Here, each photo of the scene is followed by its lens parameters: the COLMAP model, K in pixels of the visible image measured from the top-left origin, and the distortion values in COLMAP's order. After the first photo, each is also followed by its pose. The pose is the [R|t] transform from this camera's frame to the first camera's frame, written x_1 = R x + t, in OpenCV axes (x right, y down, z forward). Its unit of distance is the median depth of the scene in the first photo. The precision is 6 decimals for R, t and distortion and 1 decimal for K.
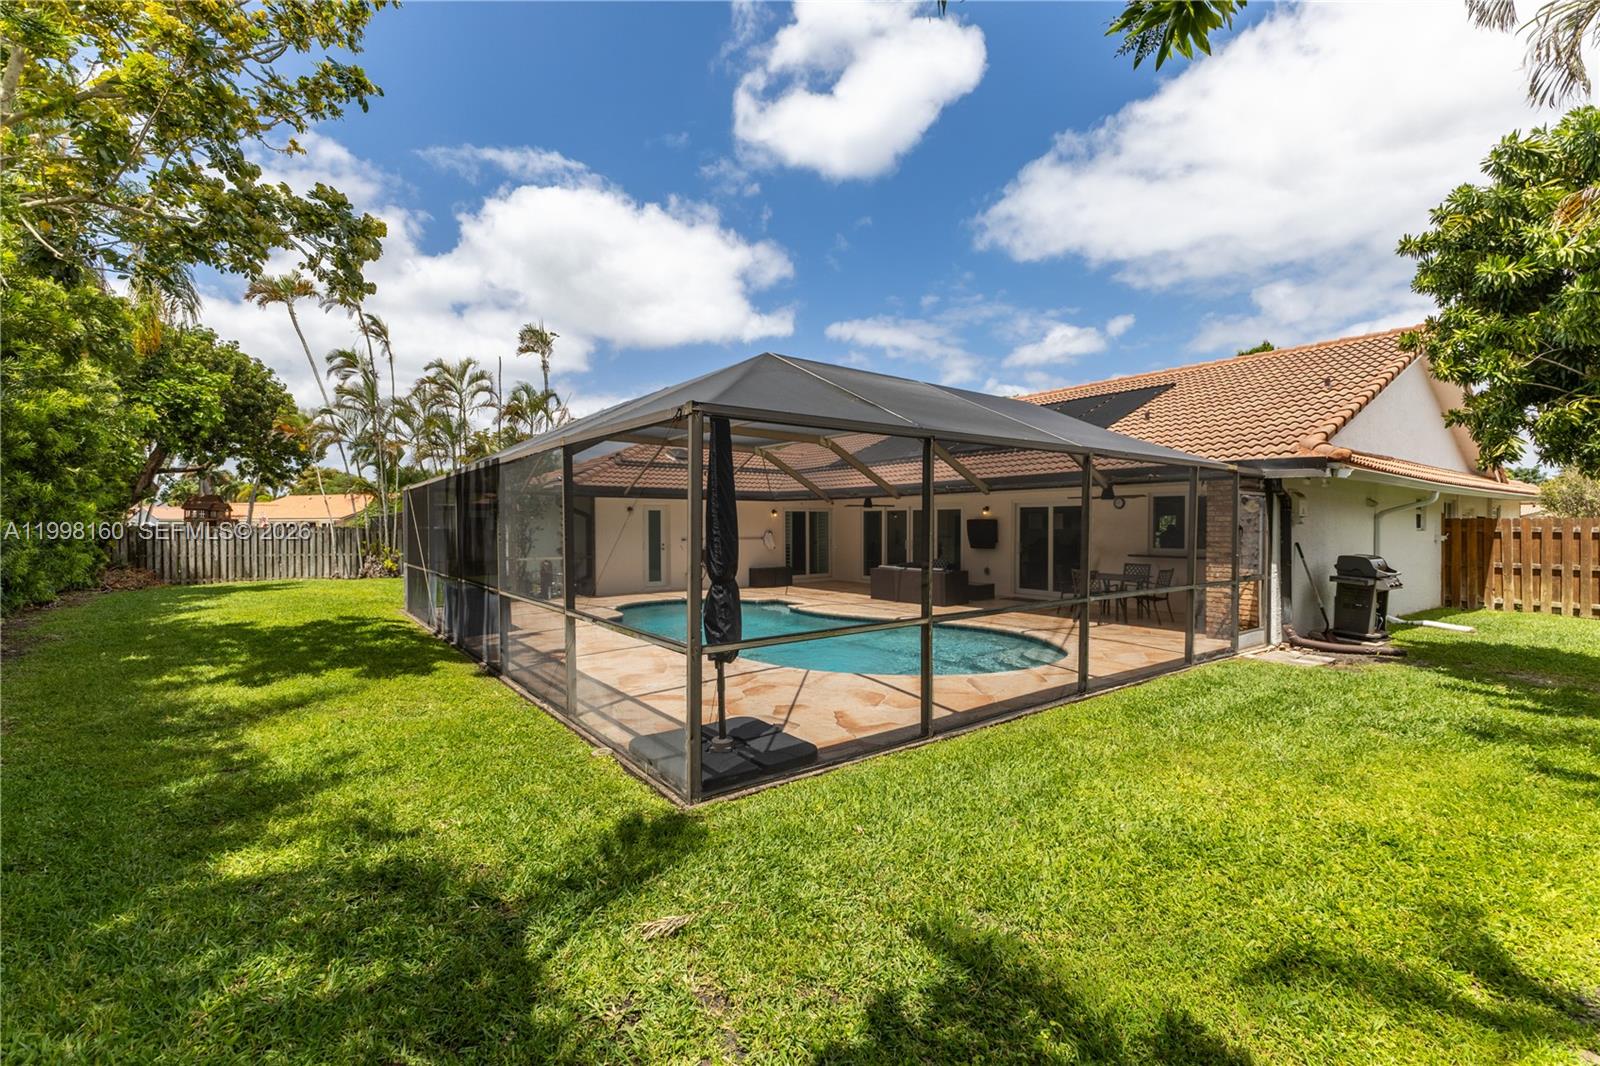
lens RADIAL K [[704.1, 0, 790.5], [0, 704.1, 531.8], [0, 0, 1]] dist [0.019783, -0.003685]
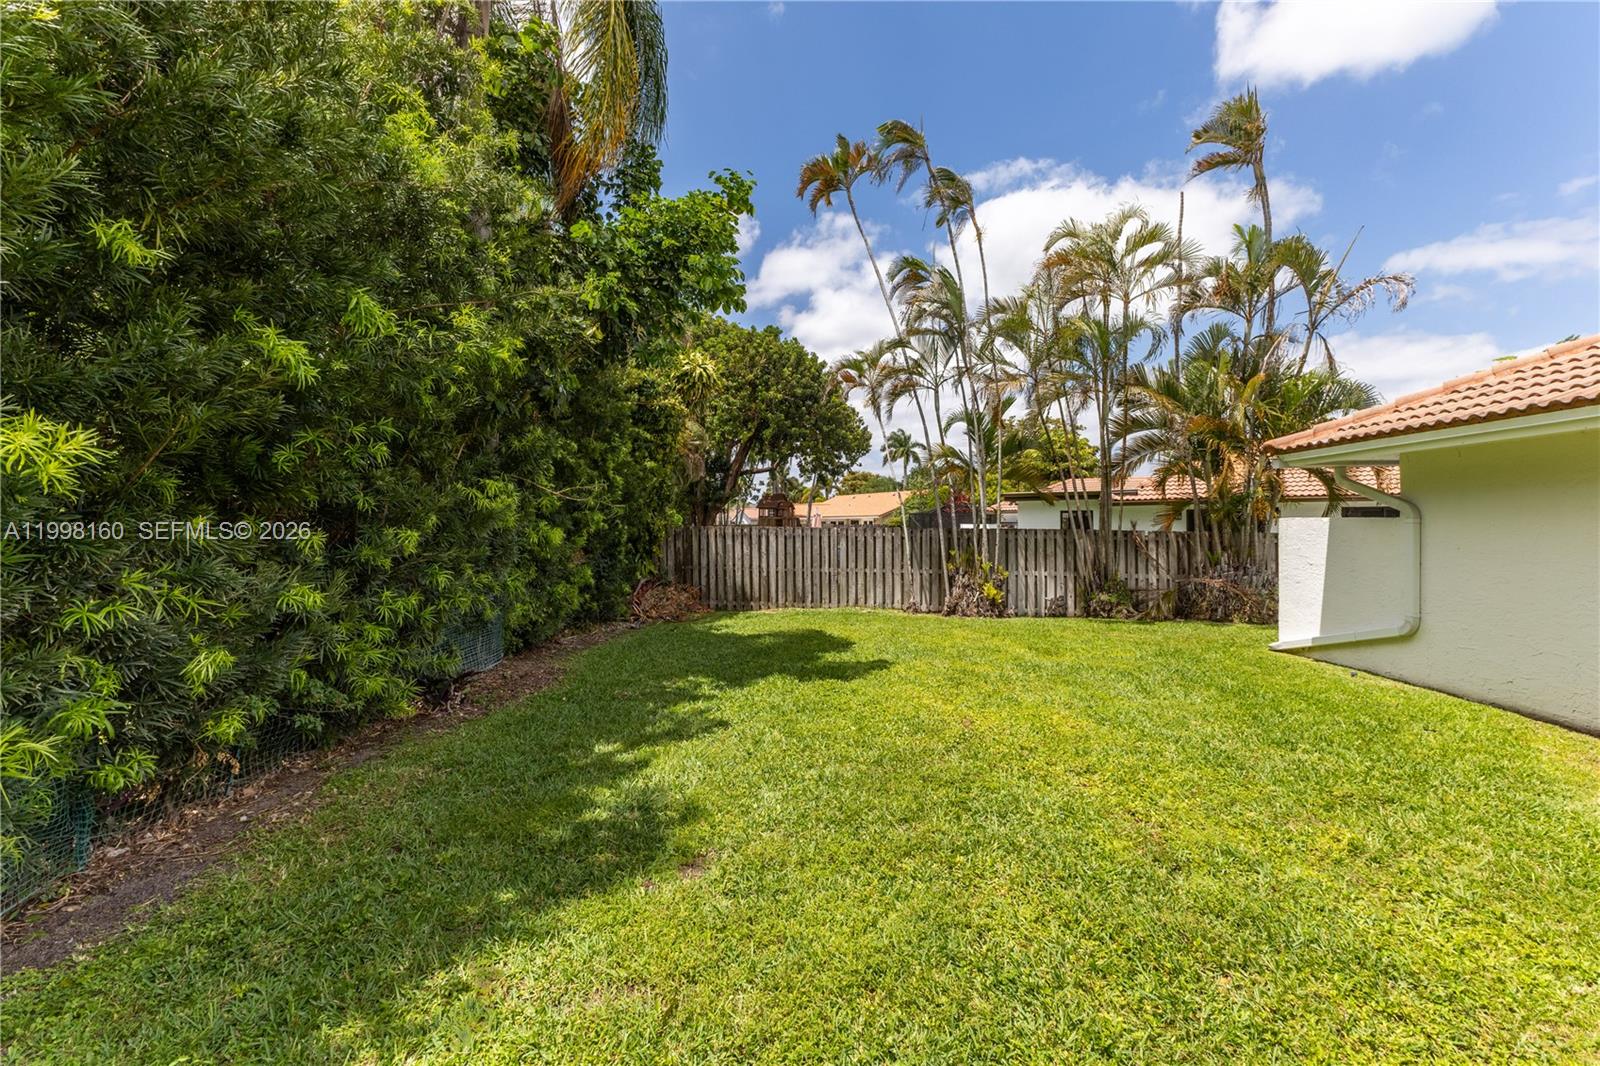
lens RADIAL K [[704.1, 0, 800.9], [0, 704.1, 526.7], [0, 0, 1]] dist [0.019783, -0.003685]
pose [[0.787884, -0.001286, -0.615822, -0.331730], [0.000215, 0.999998, -0.001813, -0.005836], [0.615823, 0.001297, 0.787883, 0.448149]]
